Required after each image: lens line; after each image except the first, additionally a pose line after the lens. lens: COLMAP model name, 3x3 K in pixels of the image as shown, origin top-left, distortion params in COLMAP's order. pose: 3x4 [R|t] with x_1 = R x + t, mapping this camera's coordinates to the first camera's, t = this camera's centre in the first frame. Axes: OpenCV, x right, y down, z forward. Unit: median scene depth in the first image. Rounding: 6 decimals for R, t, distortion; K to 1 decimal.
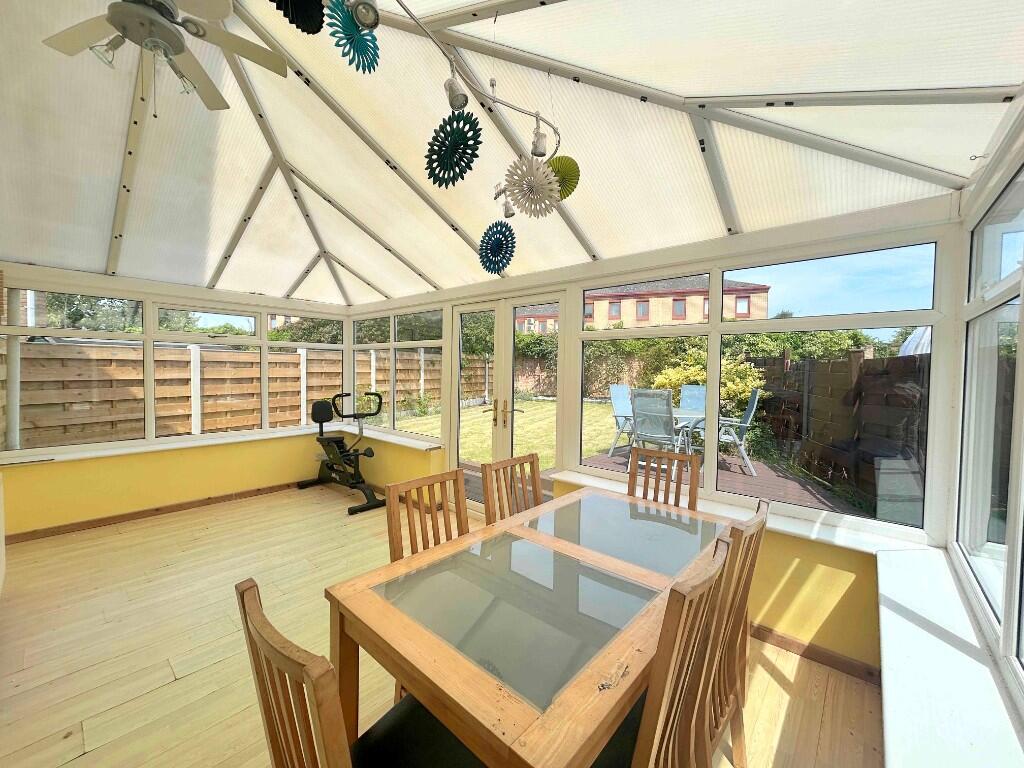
lens RADIAL K [[411.9, 0, 511.0], [0, 411.9, 382.0], [0, 0, 1]] dist [-0.009622, 0.001526]
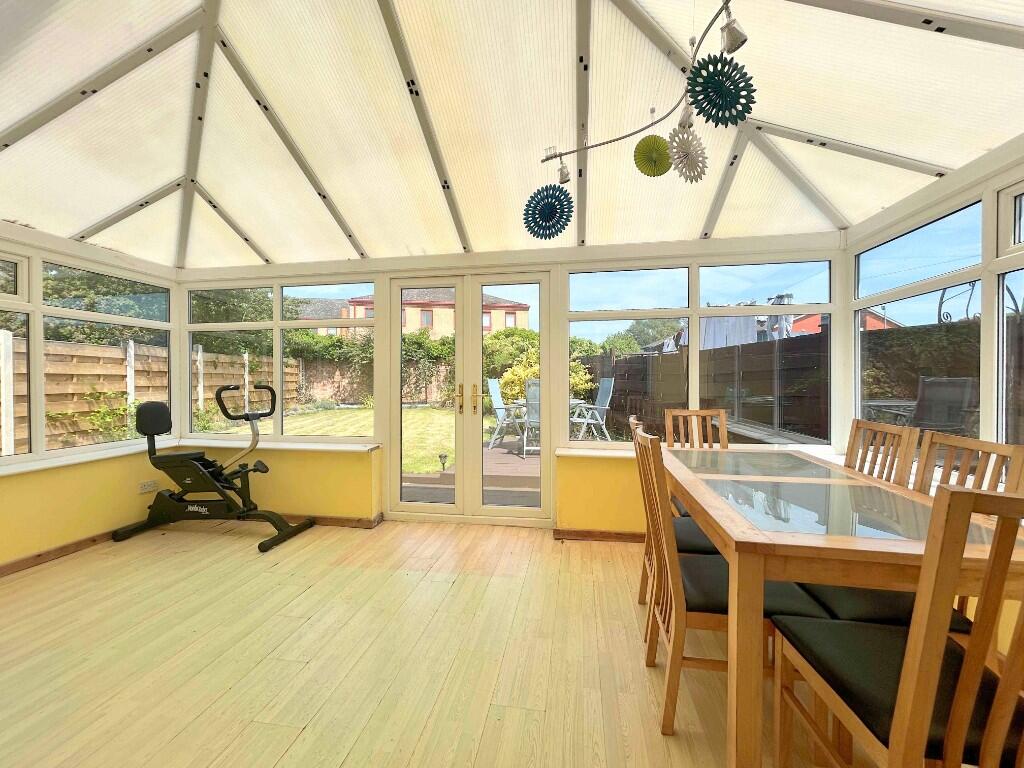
lens RADIAL K [[411.9, 0, 512.3], [0, 411.9, 382.8], [0, 0, 1]] dist [-0.009622, 0.001526]
pose [[0.845704, -0.019532, 0.533294, -0.323780], [0.032291, 0.999372, -0.014605, 0.042925], [-0.532674, 0.029572, 0.845804, 0.127964]]
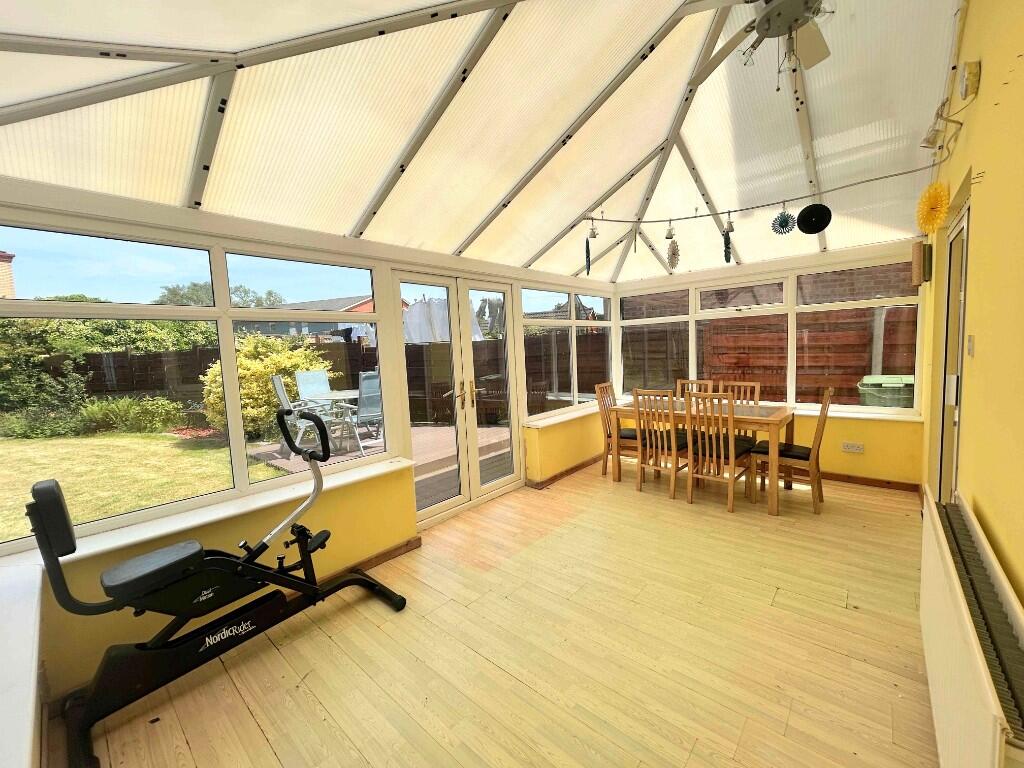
lens RADIAL K [[411.9, 0, 513.7], [0, 411.9, 384.2], [0, 0, 1]] dist [-0.009622, 0.001526]
pose [[0.017751, -0.108280, 0.993962, -0.753257], [0.086273, 0.990577, 0.106370, -0.032062], [-0.996113, 0.083864, 0.026925, 0.647505]]
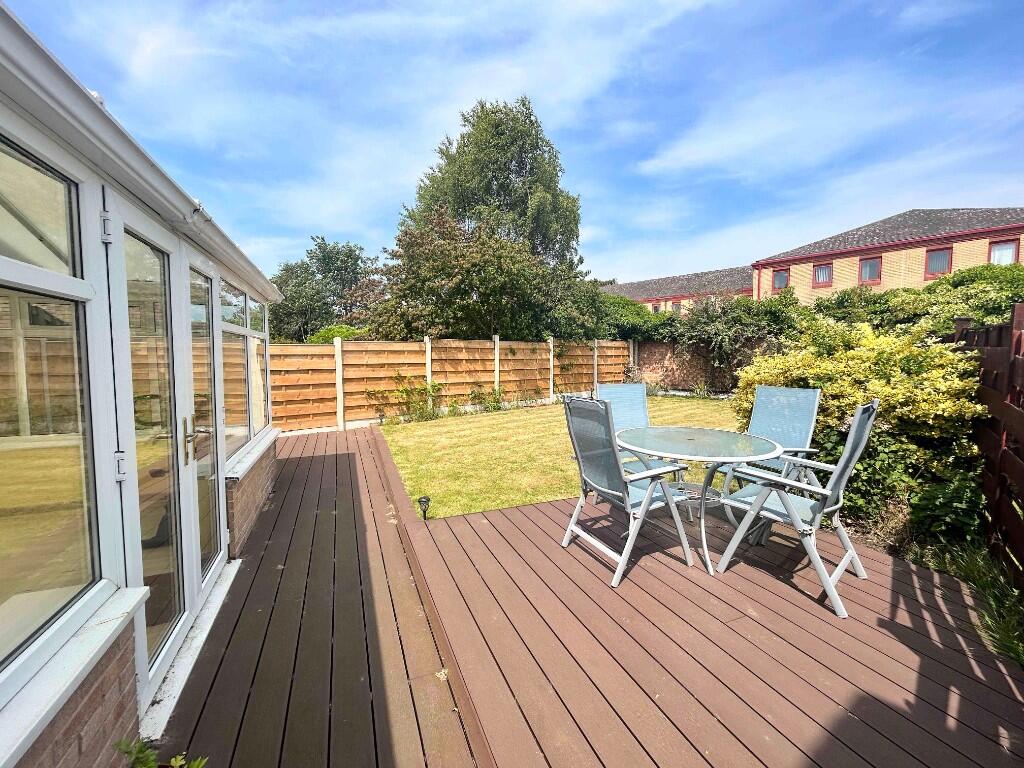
lens RADIAL K [[411.9, 0, 515.1], [0, 411.9, 384.2], [0, 0, 1]] dist [-0.009622, 0.001526]
pose [[0.896911, 0.016998, -0.441884, 0.517406], [-0.001611, 0.999380, 0.035175, -0.018043], [0.442208, -0.030837, 0.896382, 0.525870]]
